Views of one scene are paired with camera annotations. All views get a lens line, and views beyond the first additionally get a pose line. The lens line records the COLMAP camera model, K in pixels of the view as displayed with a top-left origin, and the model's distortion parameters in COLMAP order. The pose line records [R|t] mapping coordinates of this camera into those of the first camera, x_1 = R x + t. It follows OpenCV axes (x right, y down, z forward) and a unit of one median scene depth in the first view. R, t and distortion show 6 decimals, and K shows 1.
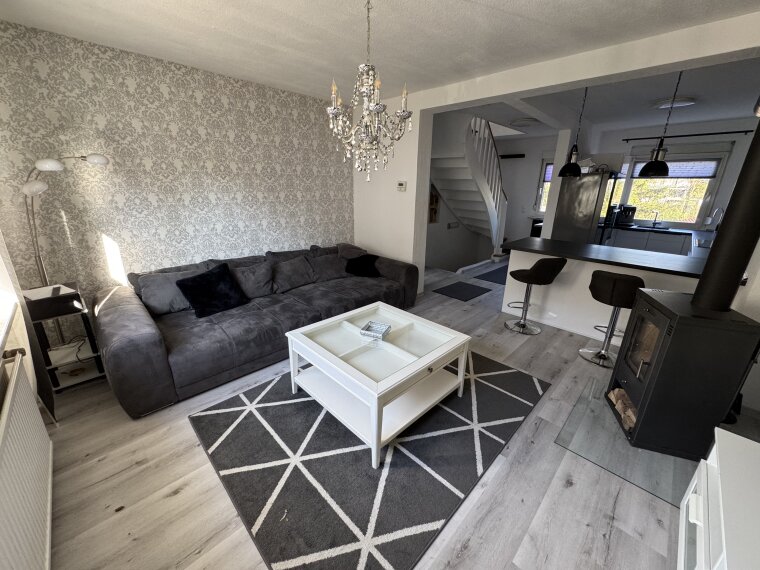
lens RADIAL K [[302.9, 0, 380.6], [0, 302.9, 283.2], [0, 0, 1]] dist [-0.001414, -0.000033]
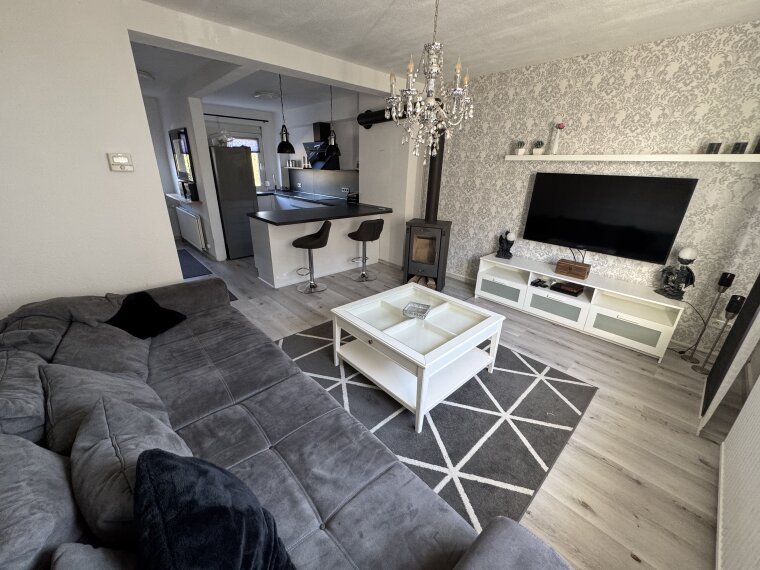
lens RADIAL K [[302.9, 0, 380.6], [0, 302.9, 283.2], [0, 0, 1]] dist [-0.001414, -0.000033]
pose [[0.045688, -0.379728, 0.923969, -0.626384], [0.284775, 0.891507, 0.352305, -0.218733], [-0.957505, 0.247027, 0.148869, 0.616058]]
